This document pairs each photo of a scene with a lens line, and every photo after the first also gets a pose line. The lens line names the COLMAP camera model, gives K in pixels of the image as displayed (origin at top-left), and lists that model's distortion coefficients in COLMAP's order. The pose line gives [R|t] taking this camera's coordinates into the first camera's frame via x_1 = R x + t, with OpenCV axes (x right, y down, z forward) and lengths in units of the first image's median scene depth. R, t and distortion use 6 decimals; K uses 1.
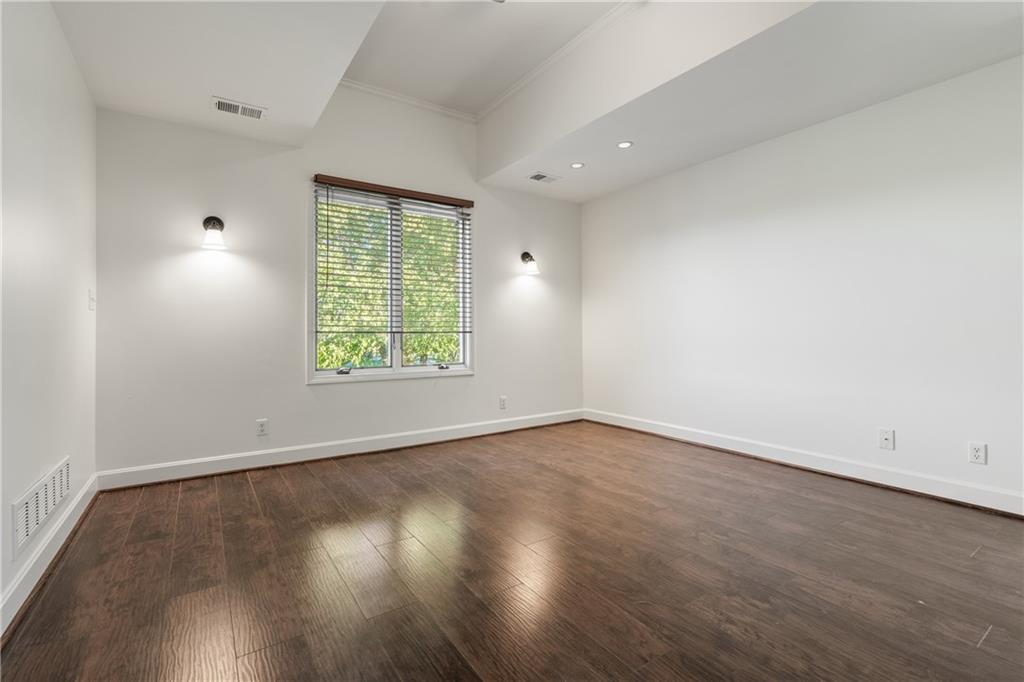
lens RADIAL K [[461.3, 0, 513.4], [0, 461.3, 335.5], [0, 0, 1]] dist [-0.000631, -0.000038]
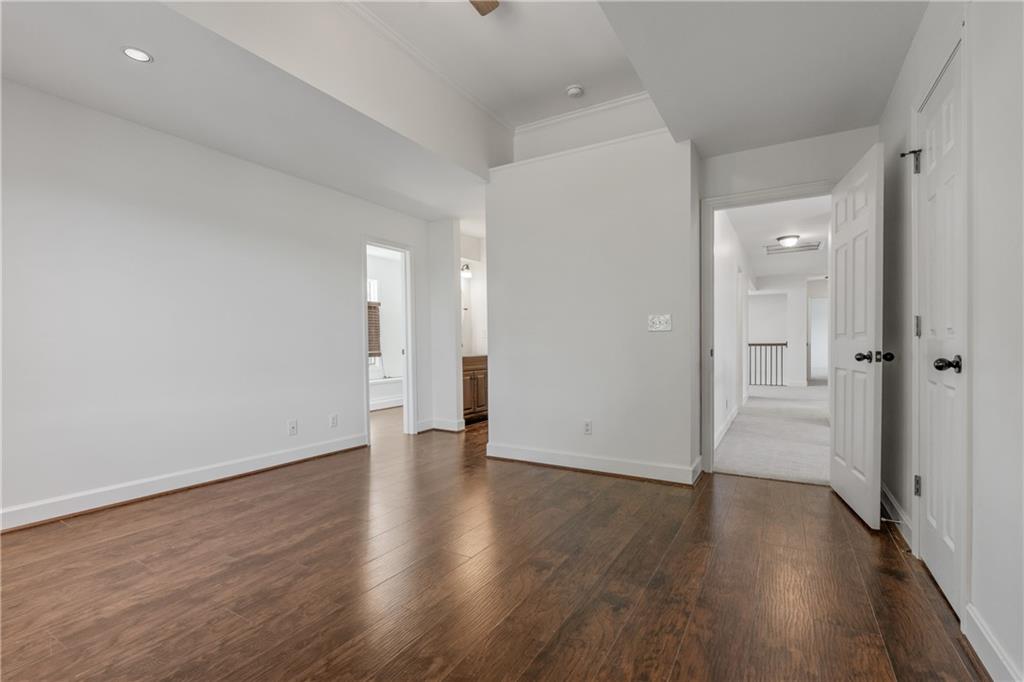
lens RADIAL K [[461.3, 0, 513.7], [0, 461.3, 346.0], [0, 0, 1]] dist [-0.000631, -0.000038]
pose [[-0.418424, 0.008086, 0.908216, -0.657982], [0.022172, 0.999753, 0.001314, 0.001527], [-0.907981, 0.020687, -0.418501, 0.951079]]
